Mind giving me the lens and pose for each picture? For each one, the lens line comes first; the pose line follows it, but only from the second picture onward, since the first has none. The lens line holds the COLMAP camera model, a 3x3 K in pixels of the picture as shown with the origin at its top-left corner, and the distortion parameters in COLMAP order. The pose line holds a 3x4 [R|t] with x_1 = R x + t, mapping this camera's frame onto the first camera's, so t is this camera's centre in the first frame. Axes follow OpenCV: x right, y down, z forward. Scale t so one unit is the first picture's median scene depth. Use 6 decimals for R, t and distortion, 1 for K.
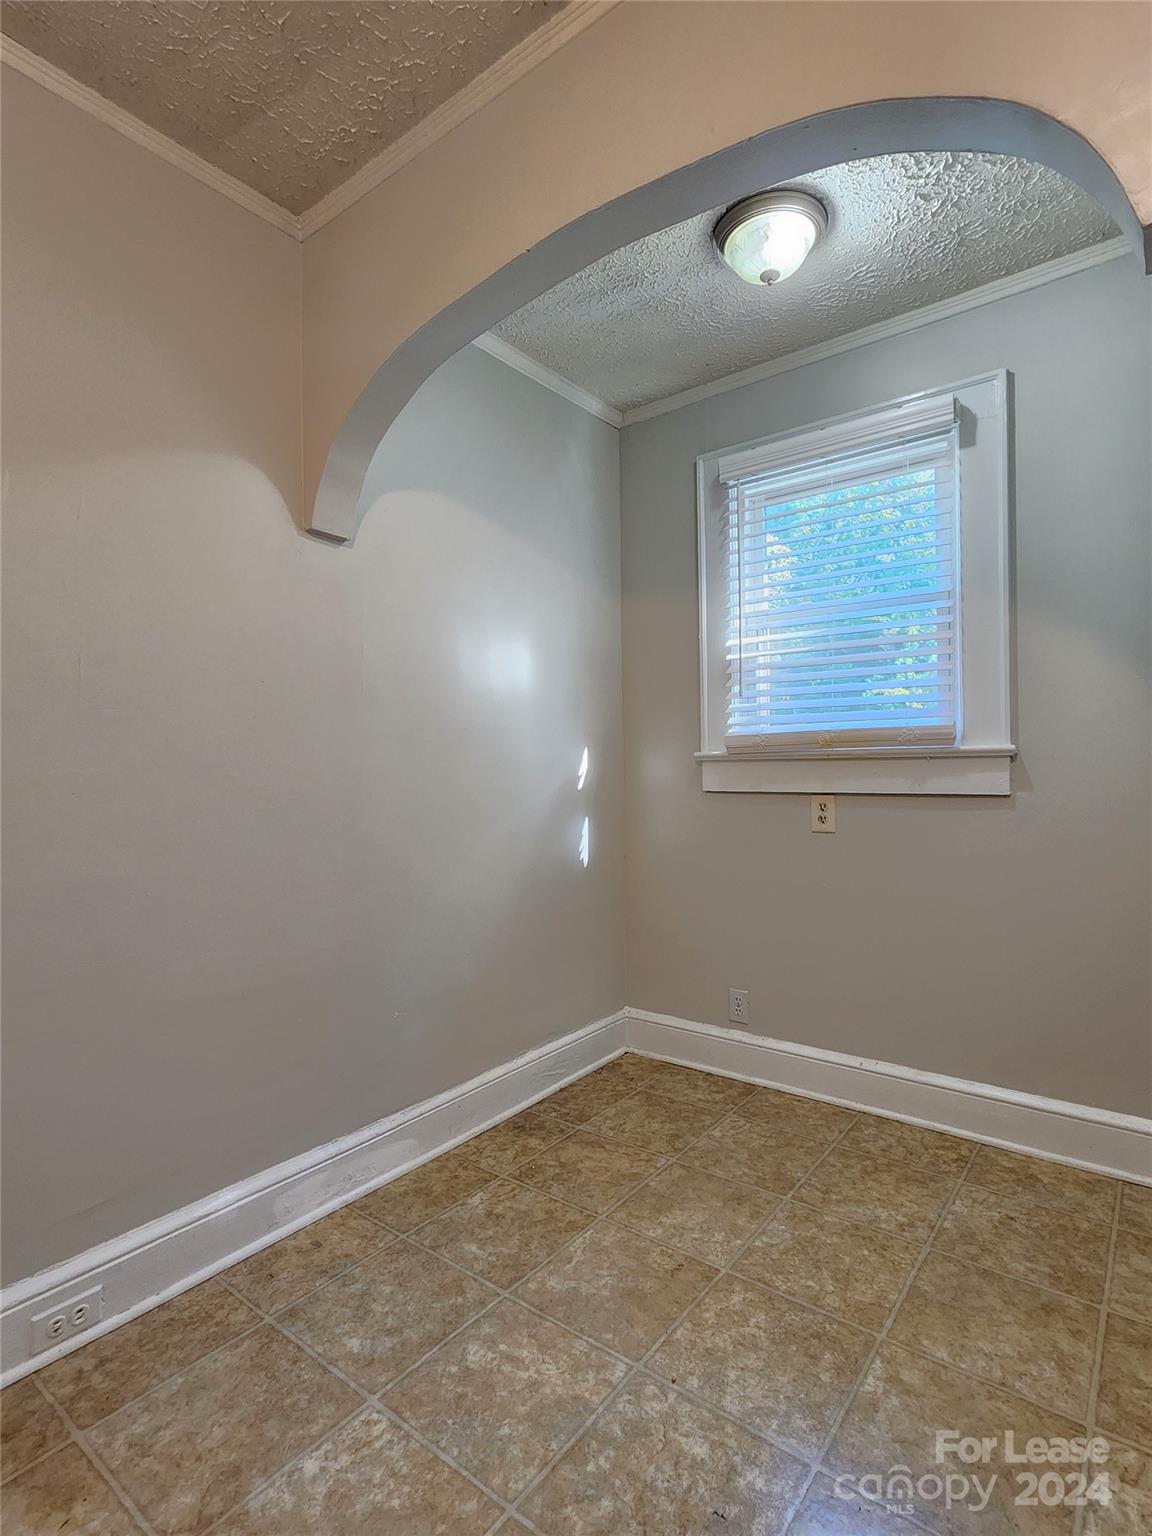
lens RADIAL K [[779.6, 0, 601.4], [0, 779.6, 764.4], [0, 0, 1]] dist [-0.001890, 0.002736]
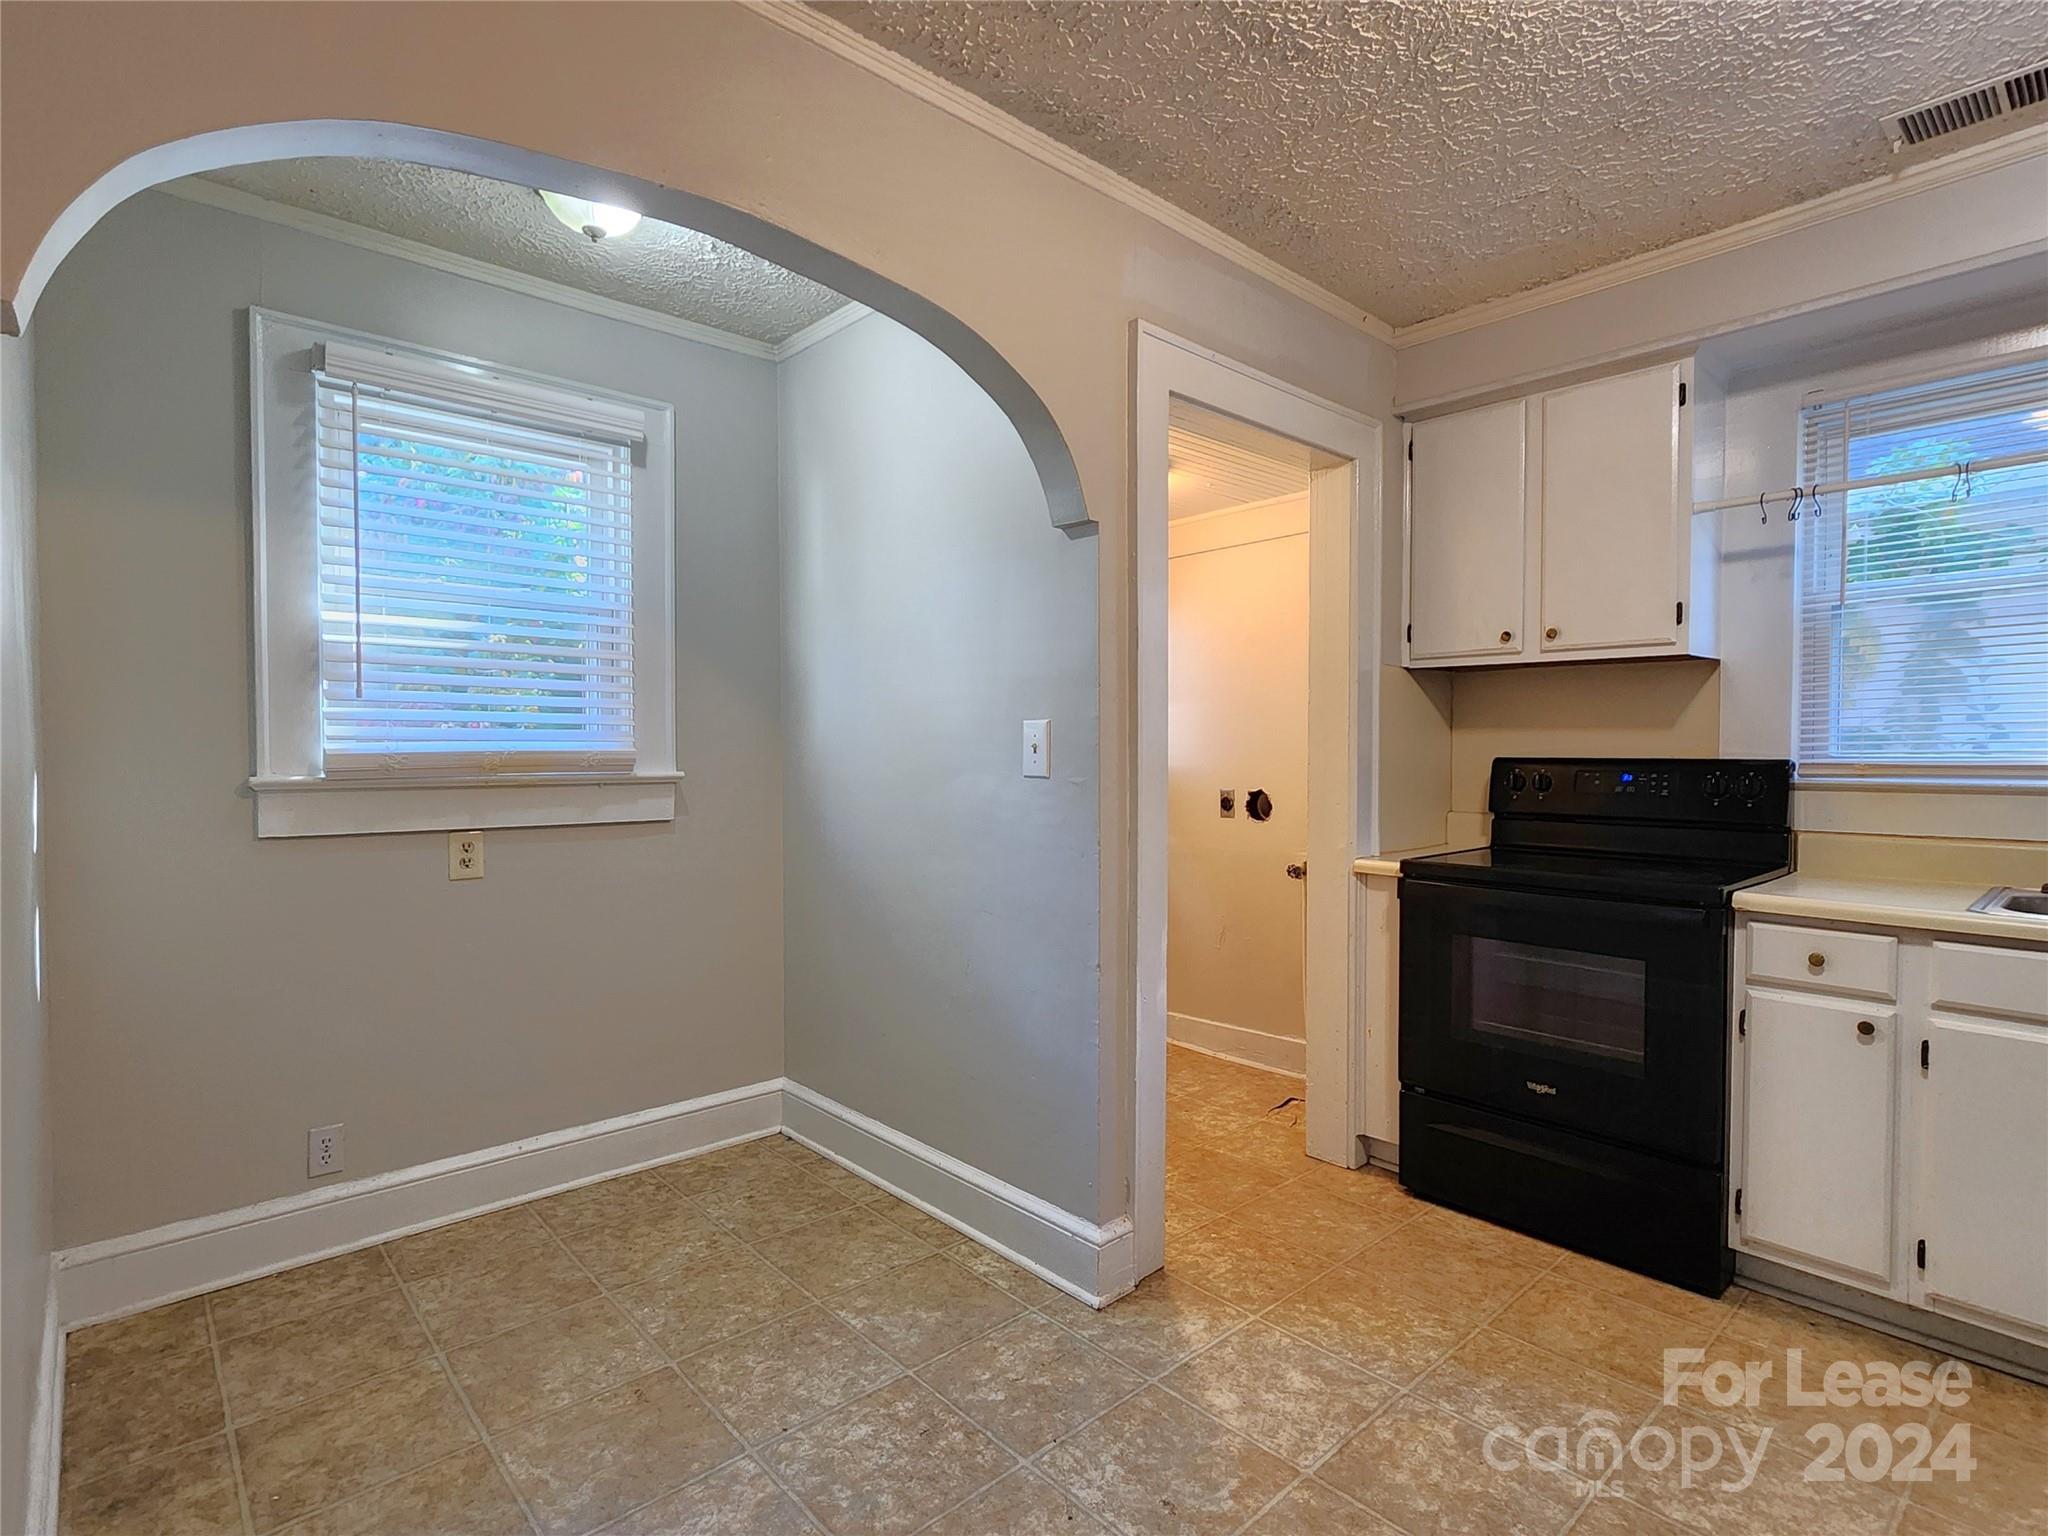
lens RADIAL K [[1039.4, 0, 1014.4], [0, 1039.4, 759.5], [0, 0, 1]] dist [-0.001890, 0.002736]
pose [[0.172653, 0.001294, 0.984982, -0.726671], [-0.010525, 0.999944, 0.000531, -0.044958], [-0.984926, -0.010459, 0.172657, 0.303557]]
